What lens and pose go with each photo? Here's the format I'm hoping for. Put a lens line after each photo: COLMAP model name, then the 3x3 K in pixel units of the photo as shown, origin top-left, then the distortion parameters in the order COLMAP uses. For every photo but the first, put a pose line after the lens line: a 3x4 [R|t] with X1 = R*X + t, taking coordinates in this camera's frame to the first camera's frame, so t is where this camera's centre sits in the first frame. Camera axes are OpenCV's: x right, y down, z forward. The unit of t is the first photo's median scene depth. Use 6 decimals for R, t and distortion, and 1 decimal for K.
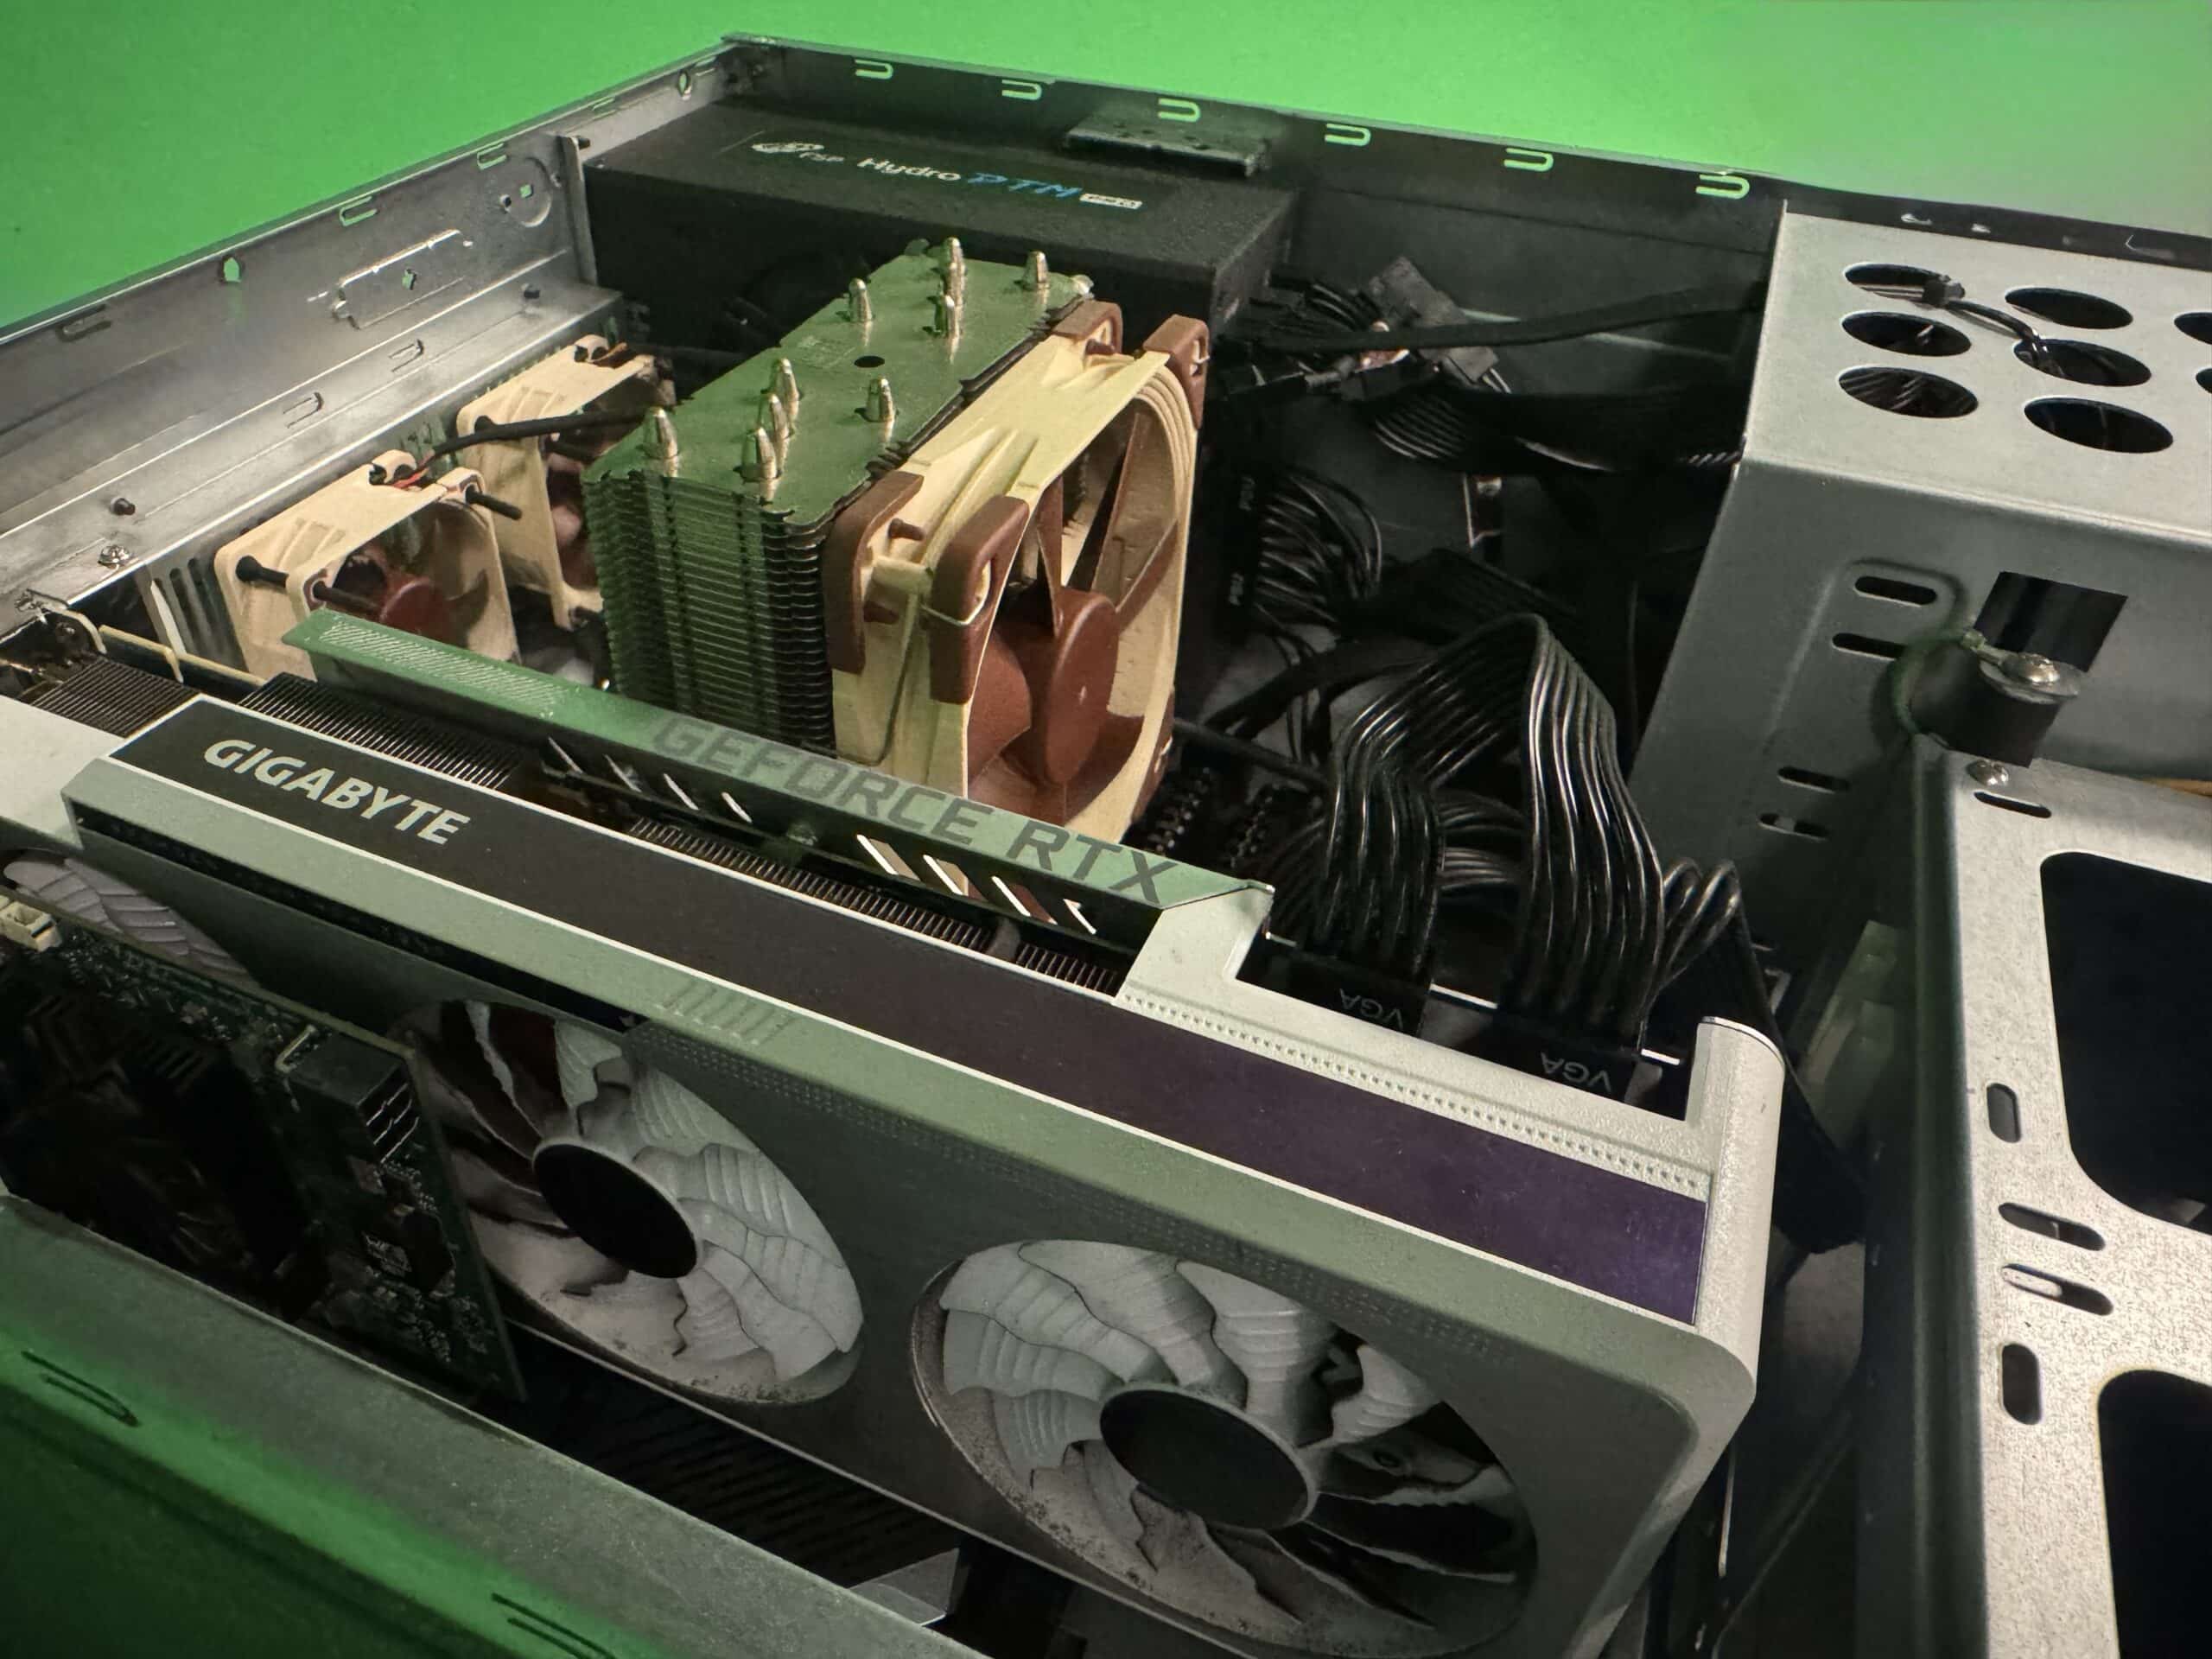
lens RADIAL K [[1548.0, 0, 1017.5], [0, 1548.0, 755.3], [0, 0, 1]] dist [0.011703, -0.037973]
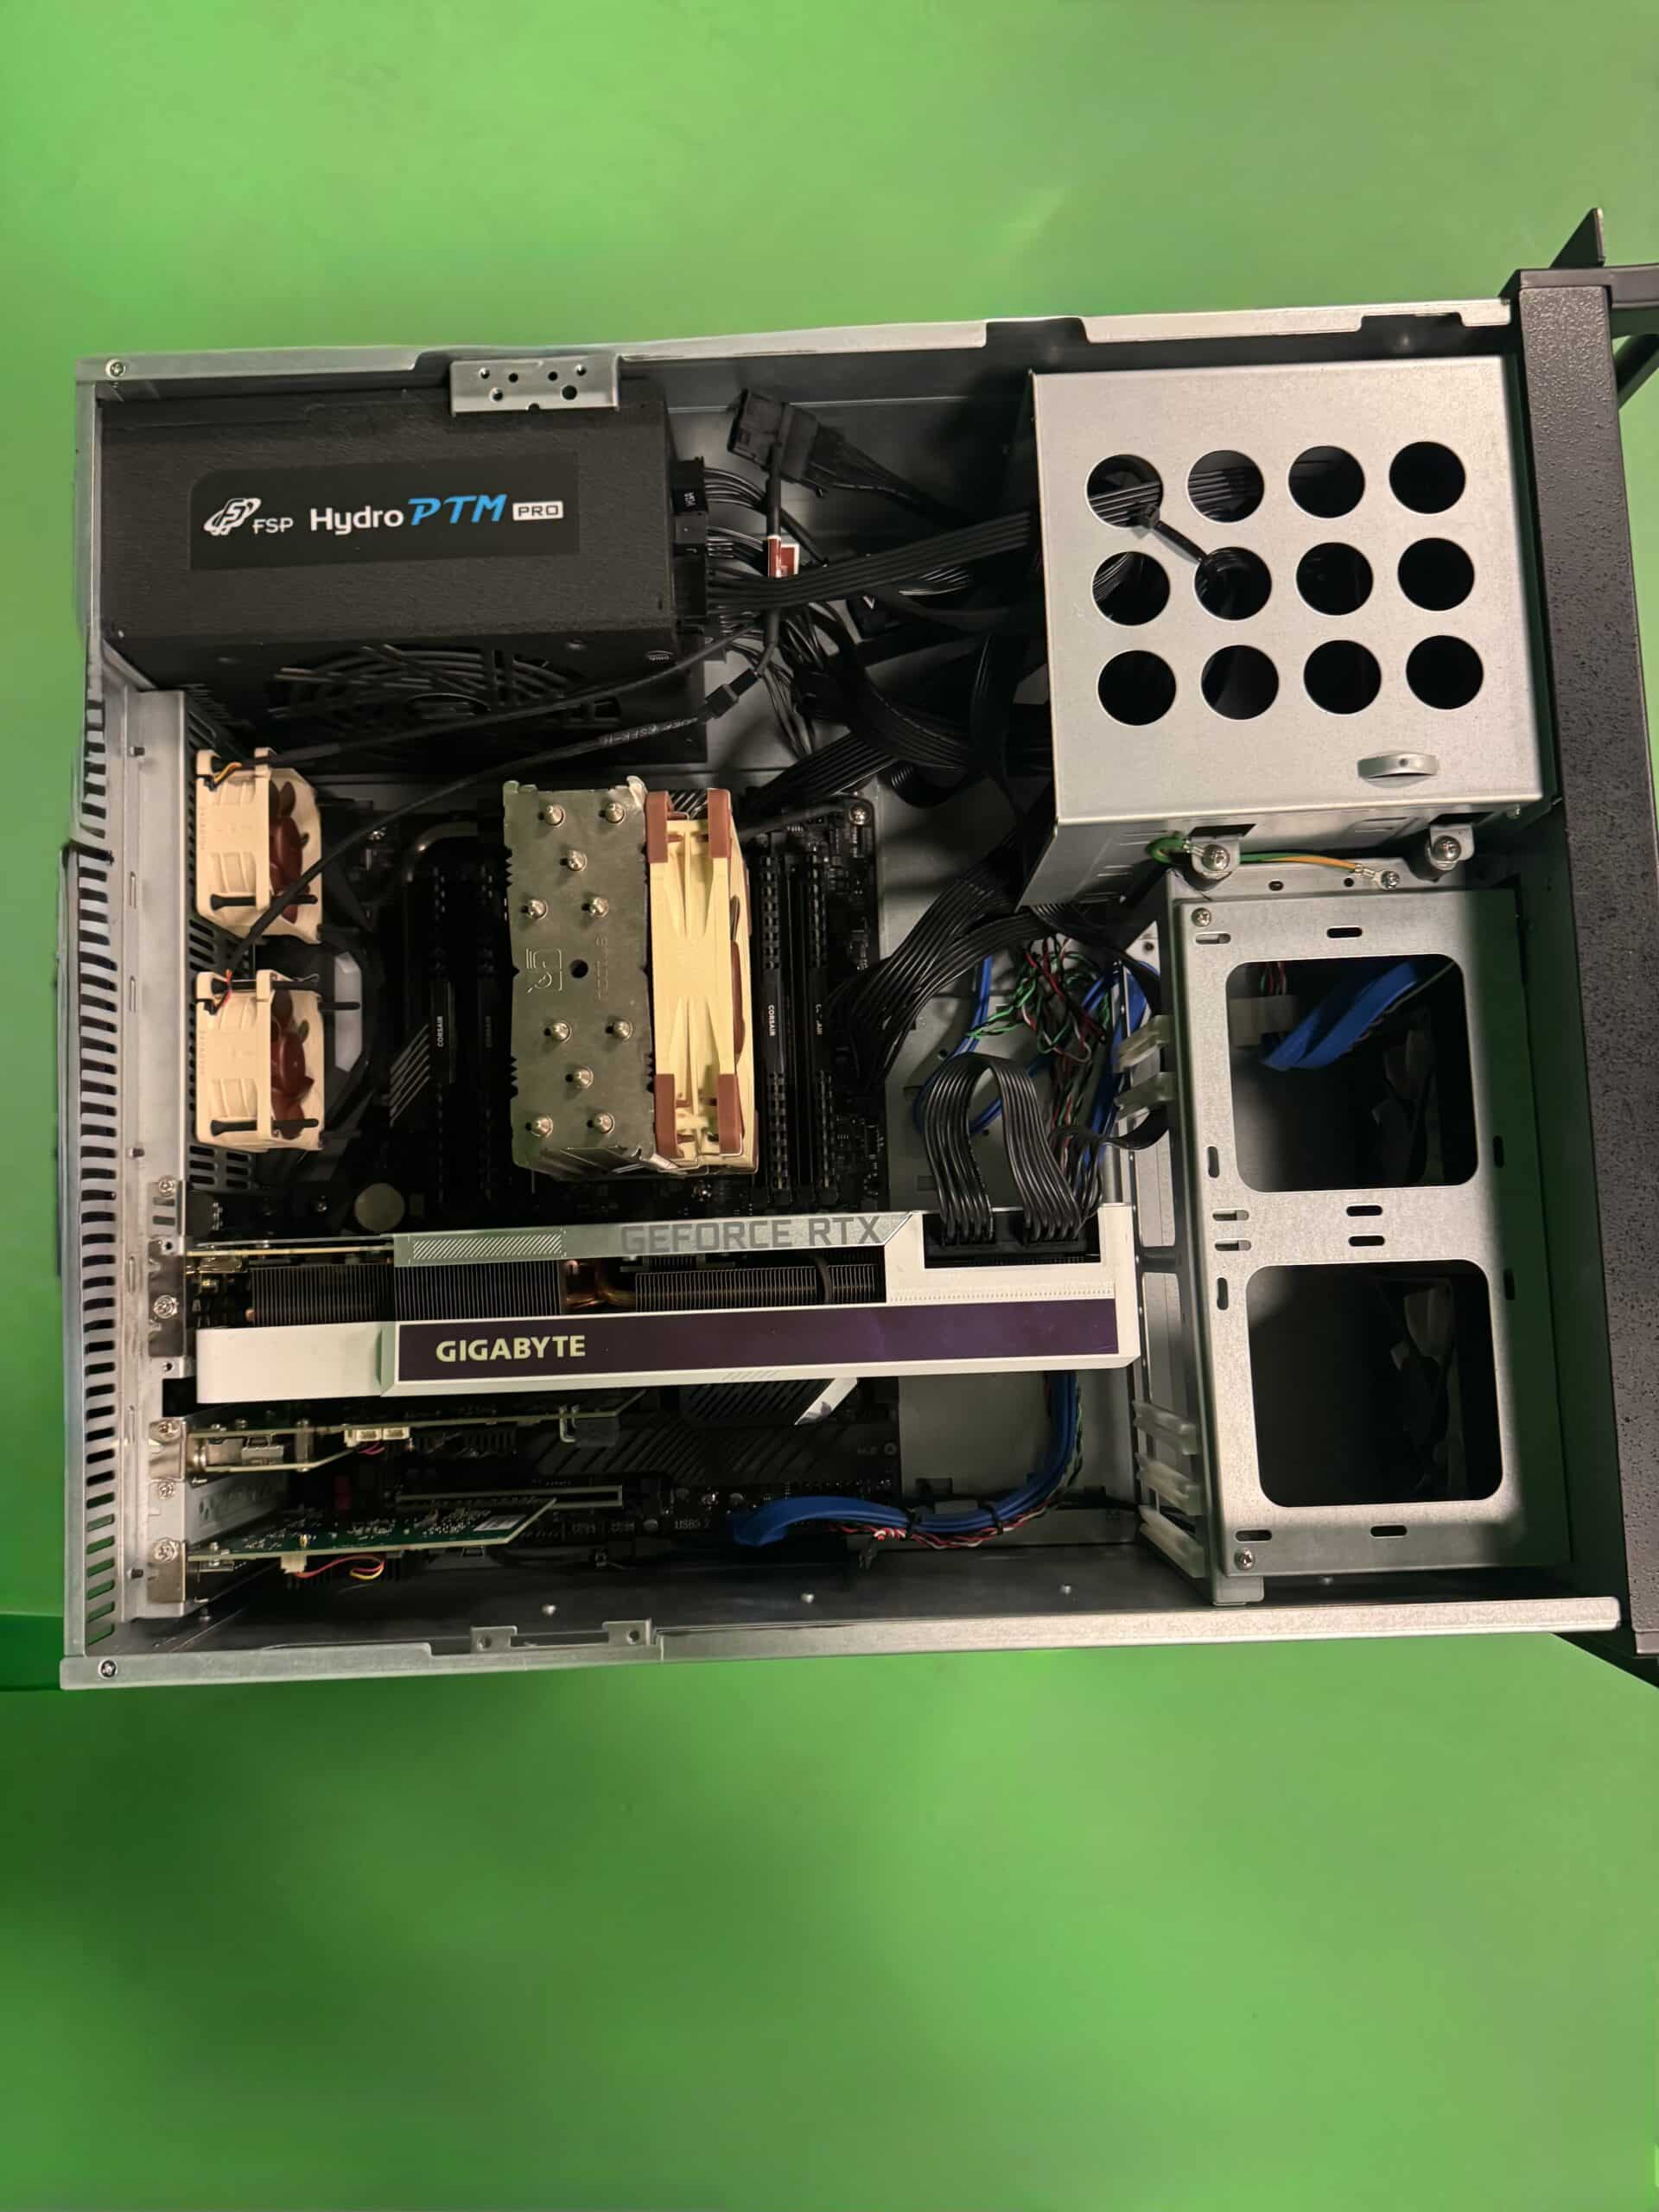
lens RADIAL K [[1548.0, 0, 833.9], [0, 1548.0, 1117.5], [0, 0, 1]] dist [0.011703, -0.037973]
pose [[0.896099, -0.443358, 0.020998, 0.056317], [0.297619, 0.635287, 0.712624, -1.558722], [-0.329287, -0.632332, 0.701231, -0.449860]]
